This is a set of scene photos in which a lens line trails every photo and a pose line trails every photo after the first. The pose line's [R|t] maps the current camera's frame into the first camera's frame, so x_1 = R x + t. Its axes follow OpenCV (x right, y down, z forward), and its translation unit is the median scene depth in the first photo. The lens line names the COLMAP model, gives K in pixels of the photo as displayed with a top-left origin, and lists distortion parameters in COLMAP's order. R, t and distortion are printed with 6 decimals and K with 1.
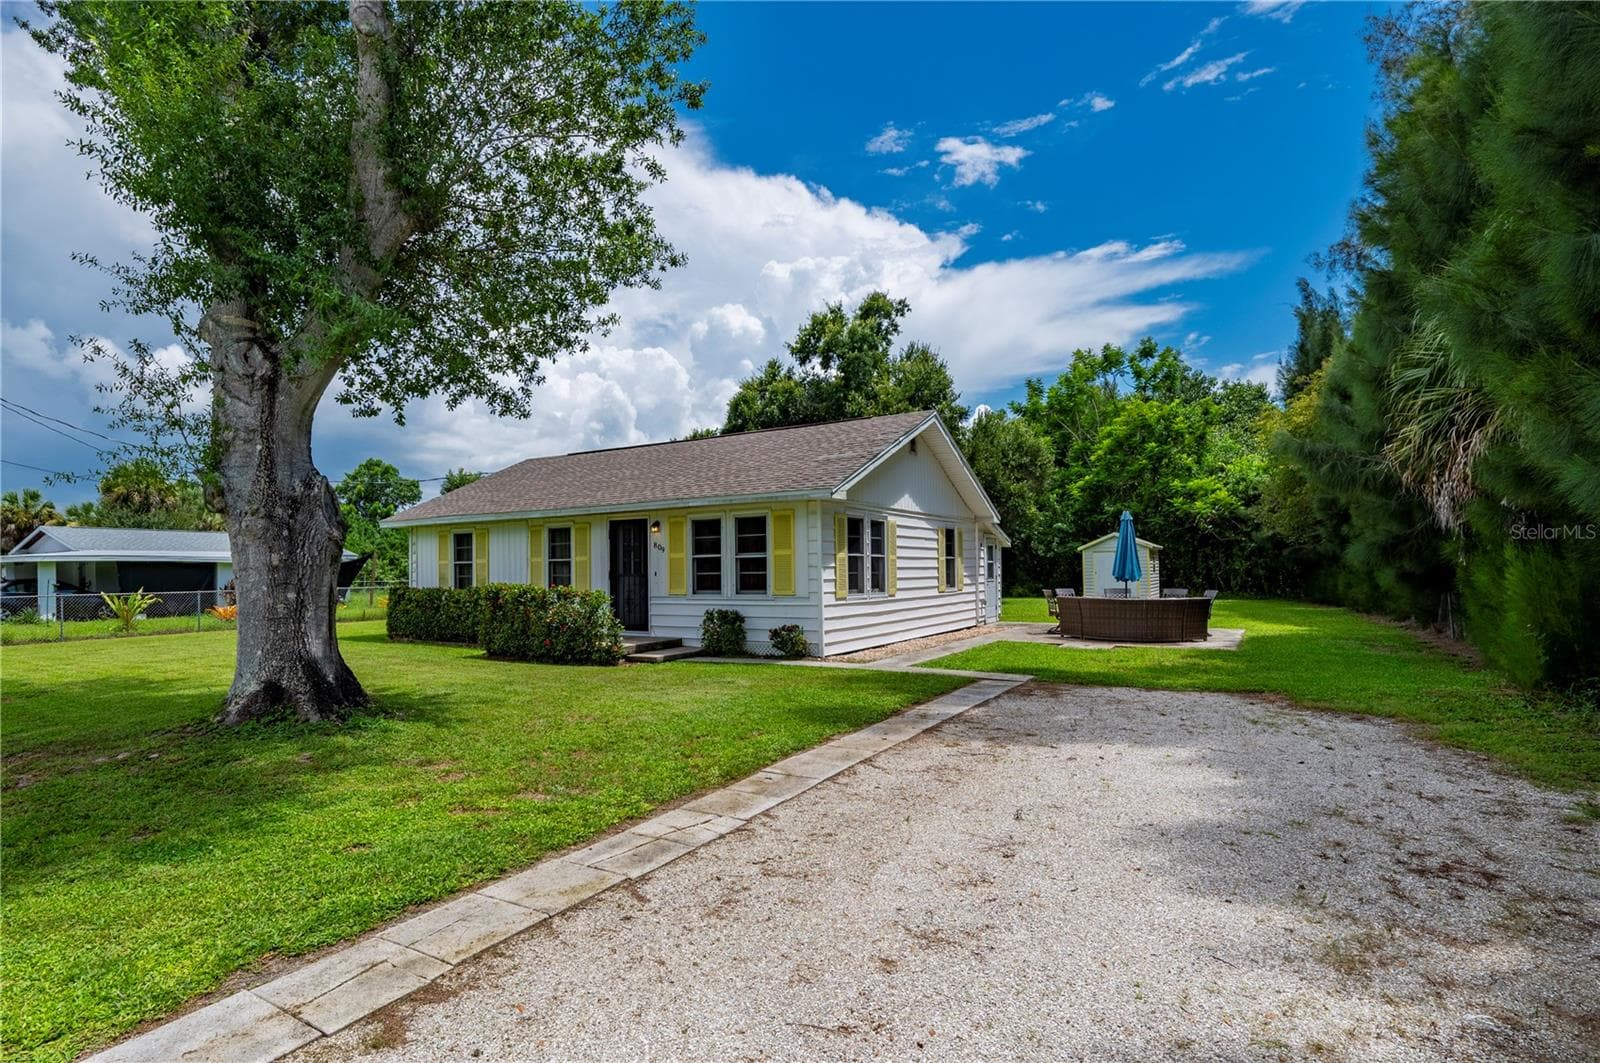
lens RADIAL K [[808.4, 0, 759.1], [0, 808.4, 577.0], [0, 0, 1]] dist [0.017044, -0.001332]
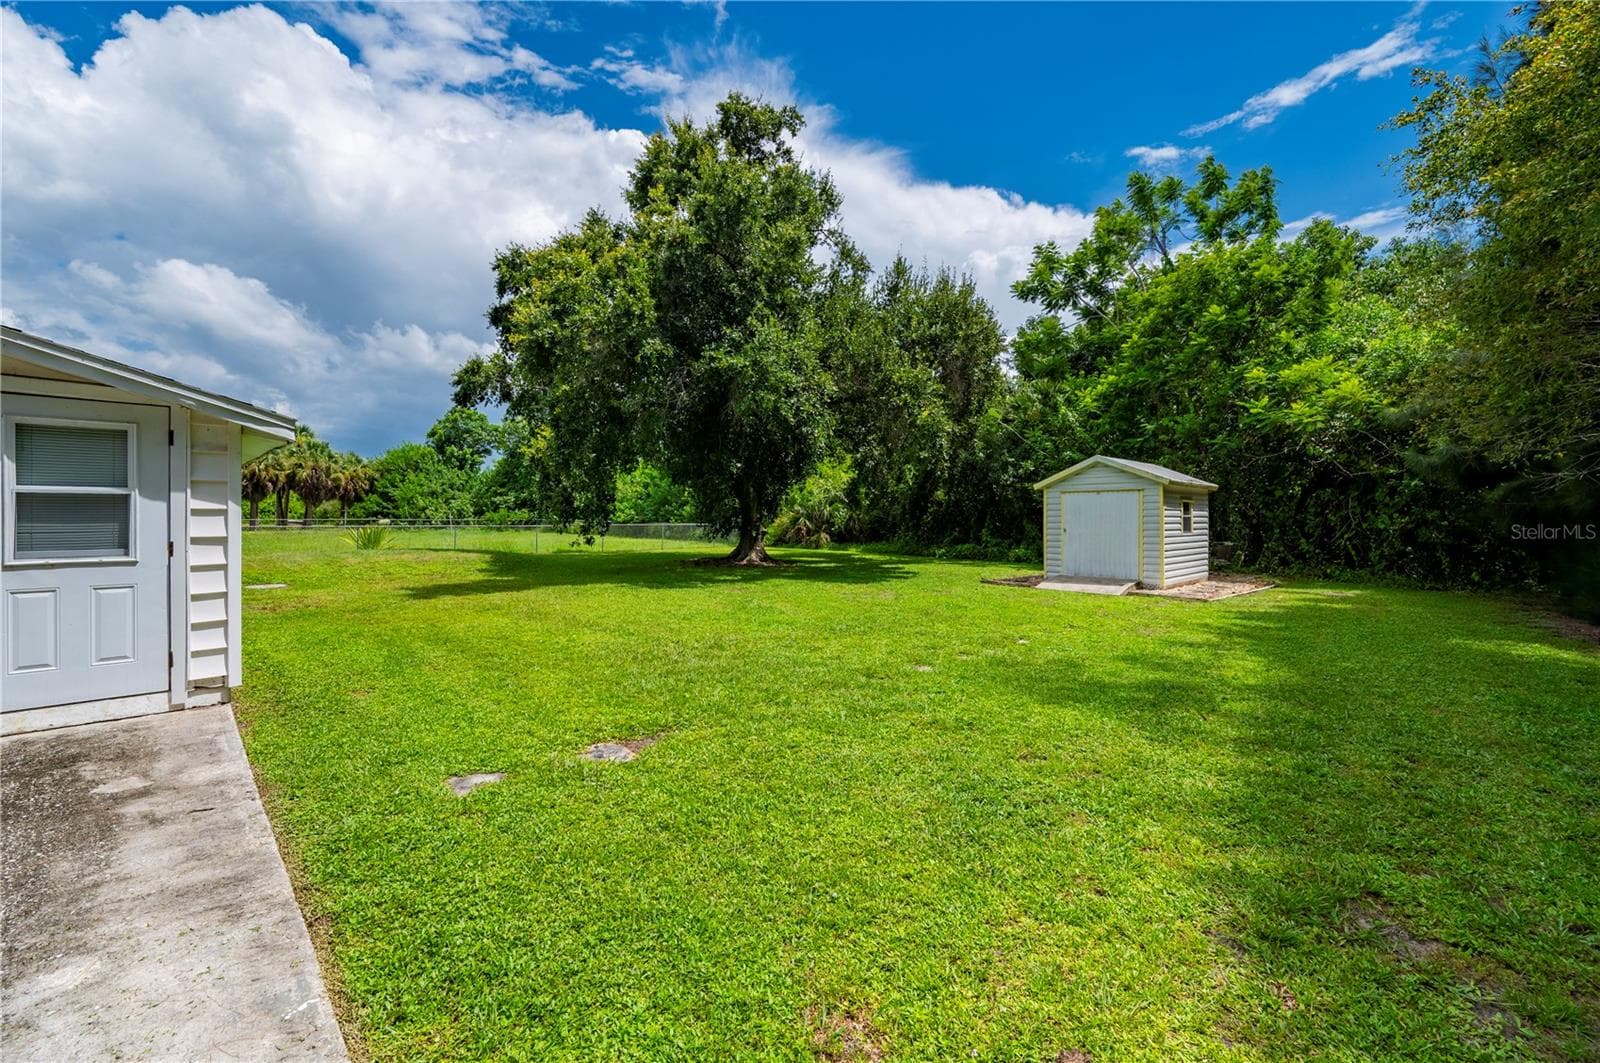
lens RADIAL K [[649.1, 0, 791.1], [0, 649.1, 520.3], [0, 0, 1]] dist [-0.003862, 0.000913]
pose [[0.968146, 0.021928, -0.249425, 0.545149], [-0.021964, 0.999755, 0.002638, -0.014225], [0.249422, 0.002924, 0.968390, 0.841740]]
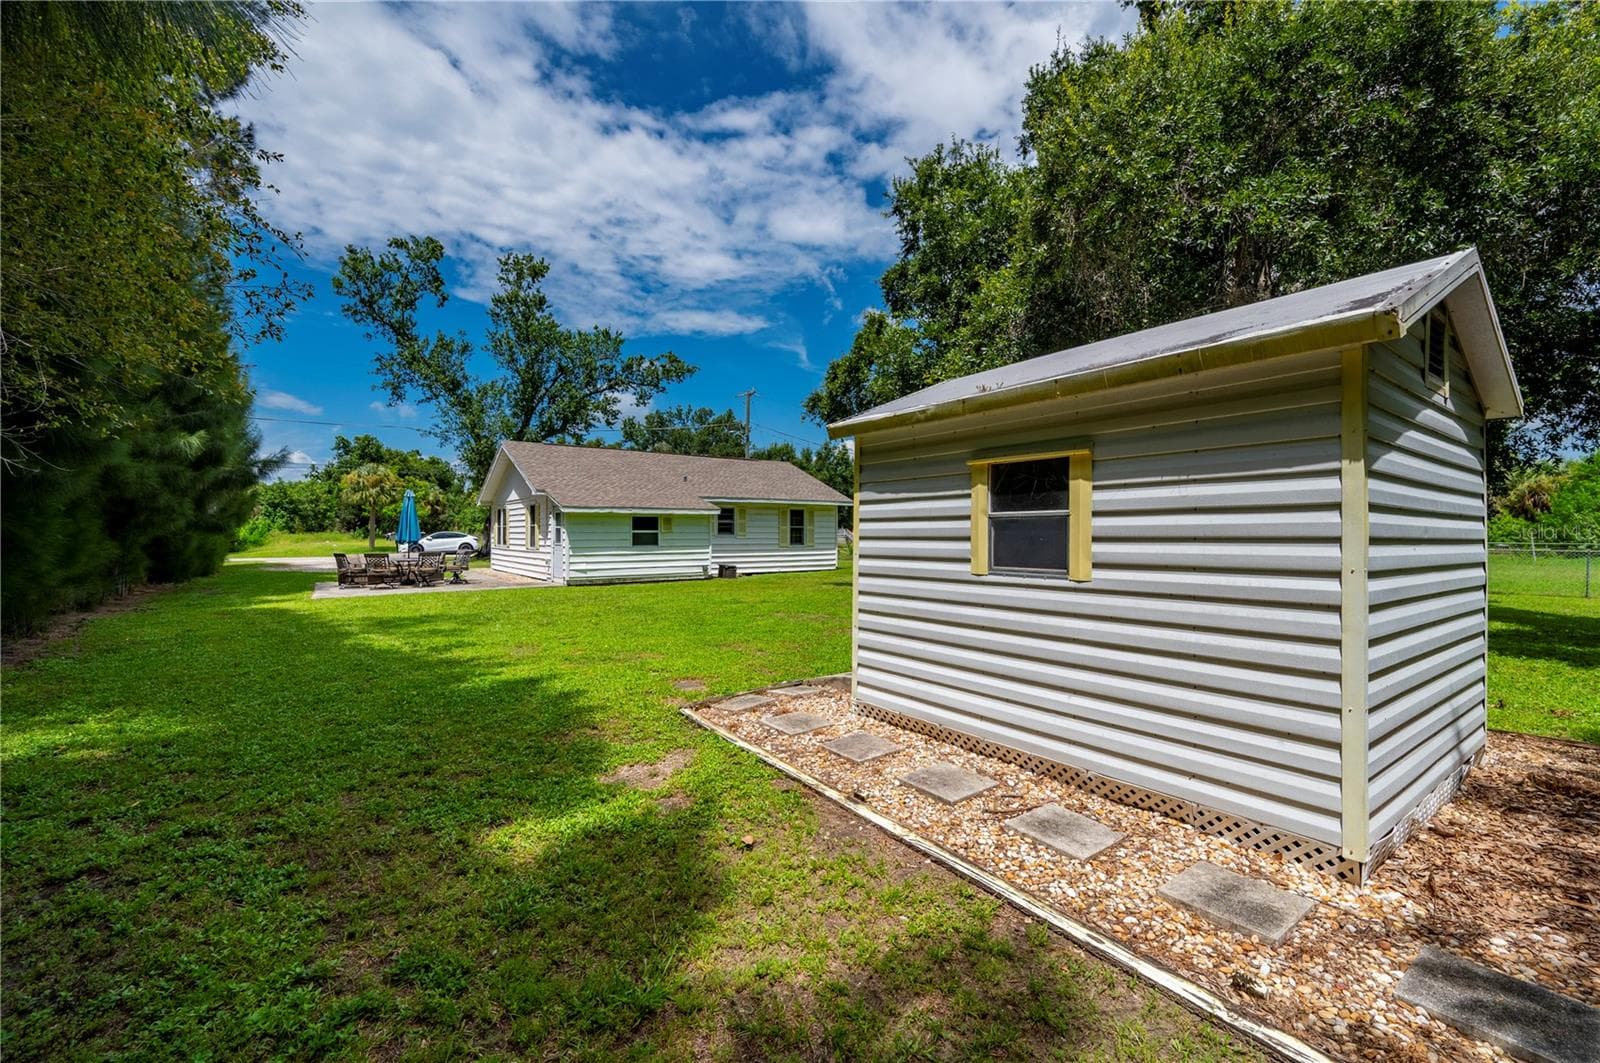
lens RADIAL K [[649.1, 0, 818.9], [0, 649.1, 531.3], [0, 0, 1]] dist [-0.003862, 0.000913]
pose [[-0.357136, 0.008456, -0.934014, 0.961625], [-0.002955, 0.999944, 0.010183, -0.022806], [0.934048, 0.006397, -0.357091, 1.615991]]
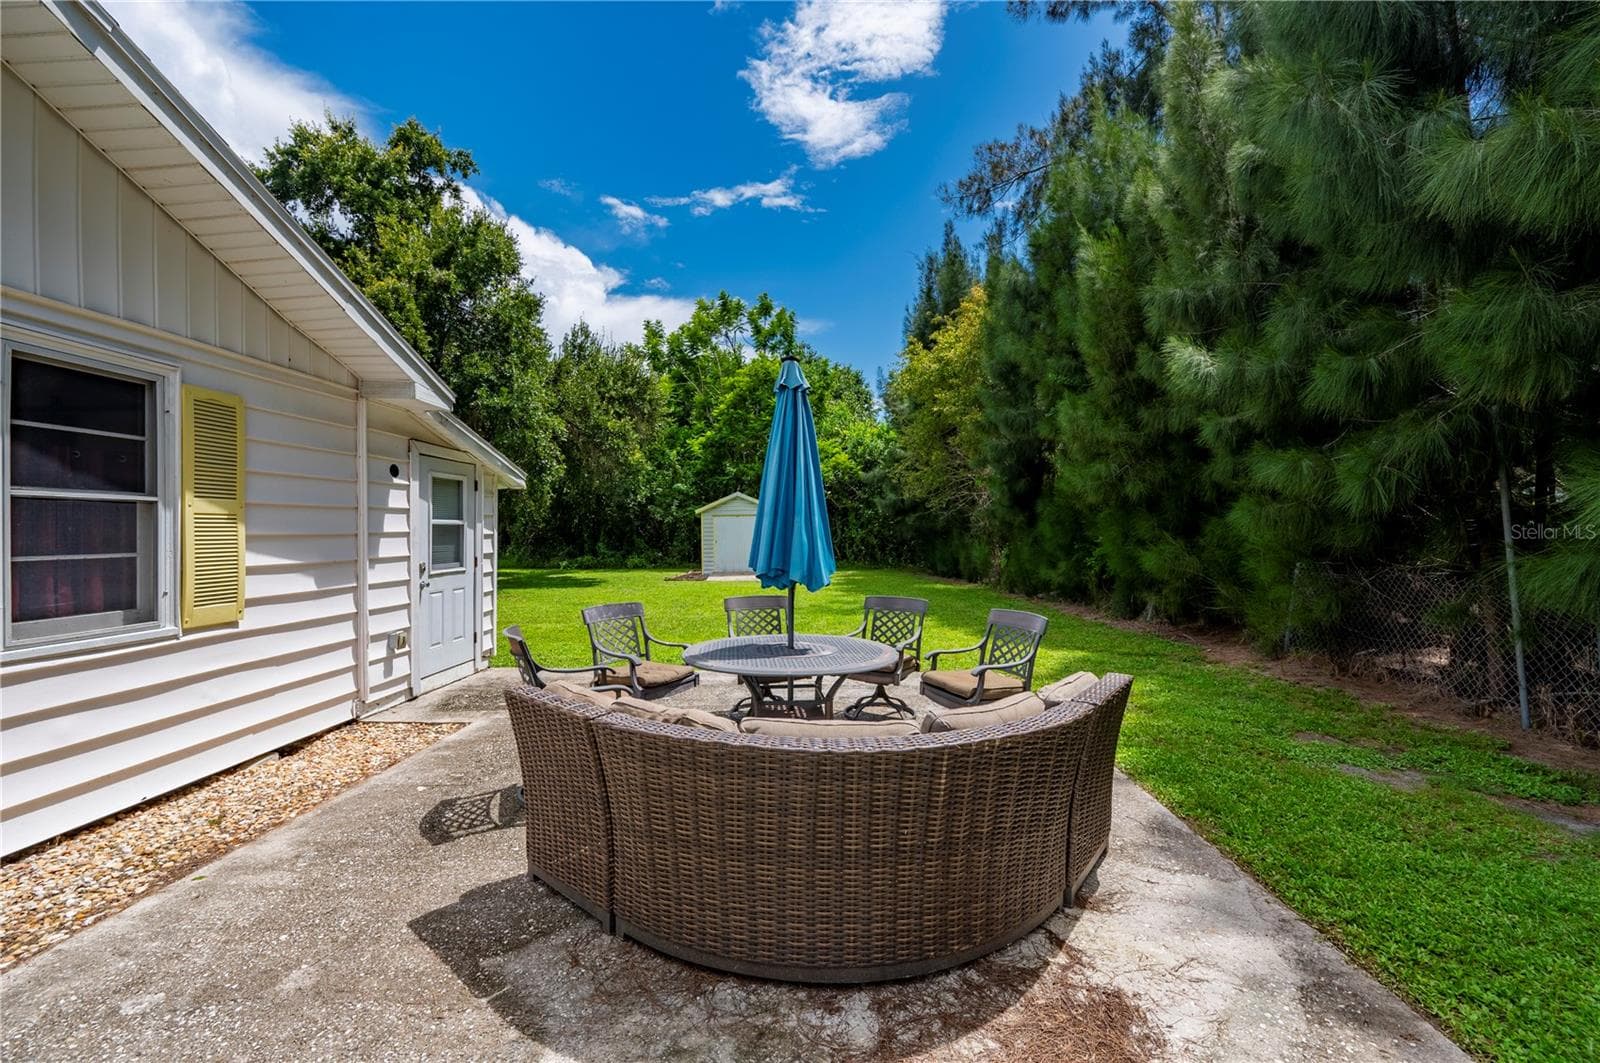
lens RADIAL K [[636.8, 0, 807.0], [0, 636.8, 529.2], [0, 0, 1]] dist [-0.003237, -0.001892]
pose [[0.862422, 0.011412, 0.506061, 0.274261], [-0.002998, 0.999843, -0.017439, -0.010552], [-0.506181, 0.013522, 0.862321, 0.650086]]
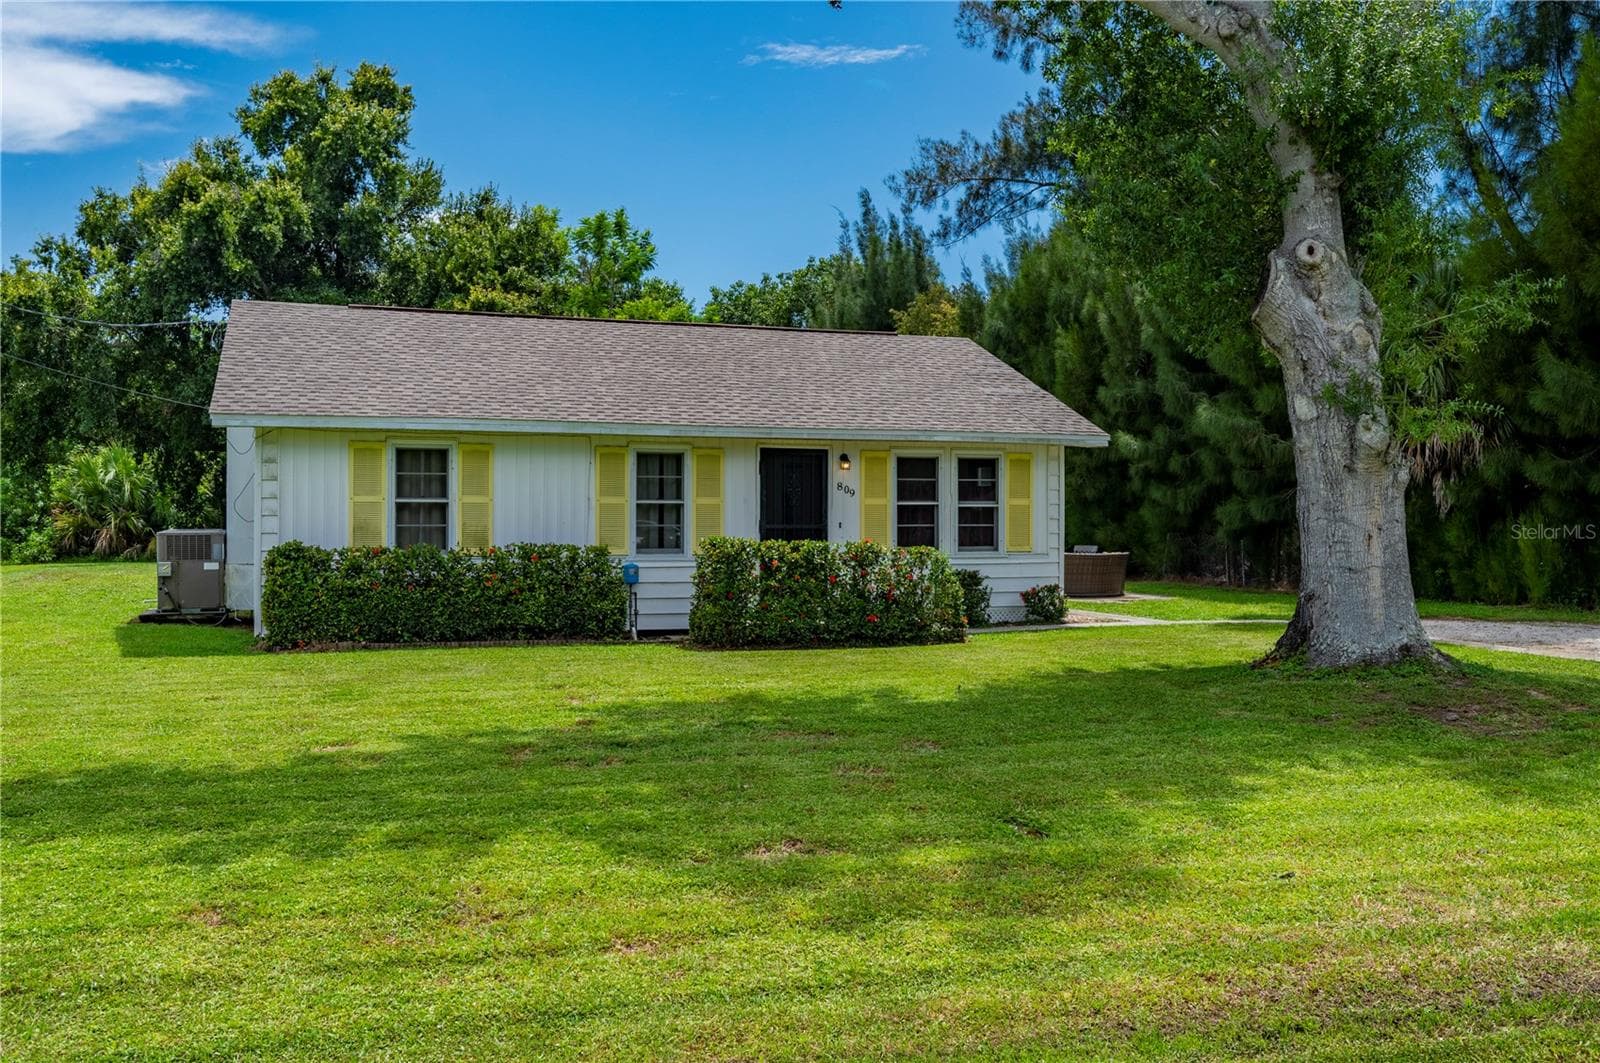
lens RADIAL K [[1386.4, 0, 807.6], [0, 1386.4, 519.6], [0, 0, 1]] dist [-0.003980, -0.016846]
pose [[0.614673, 0.011766, 0.788694, -0.804846], [-0.005285, 0.999928, -0.010799, 0.003353], [-0.788764, 0.002470, 0.614691, 0.172314]]
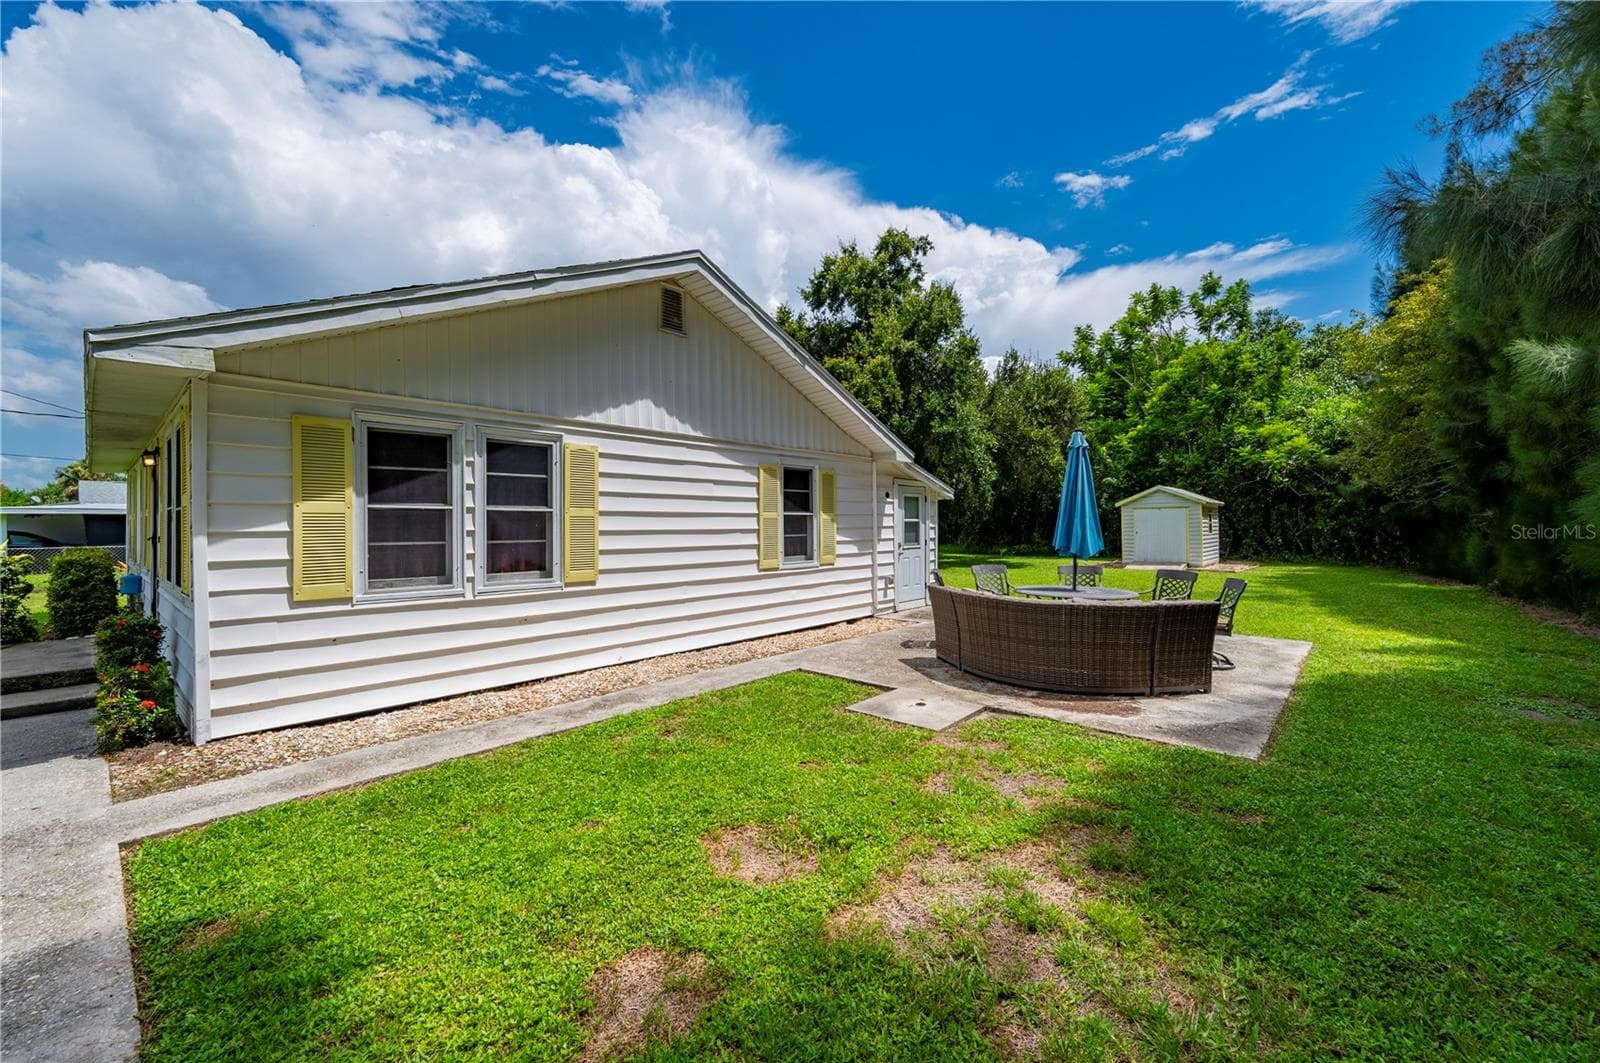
lens RADIAL K [[636.8, 0, 801.8], [0, 636.8, 527.1], [0, 0, 1]] dist [-0.003237, -0.001892]
pose [[0.987059, 0.008598, -0.160128, 0.274372], [-0.008888, 0.999960, -0.001098, -0.011231], [0.160112, 0.002507, 0.987096, 0.443547]]
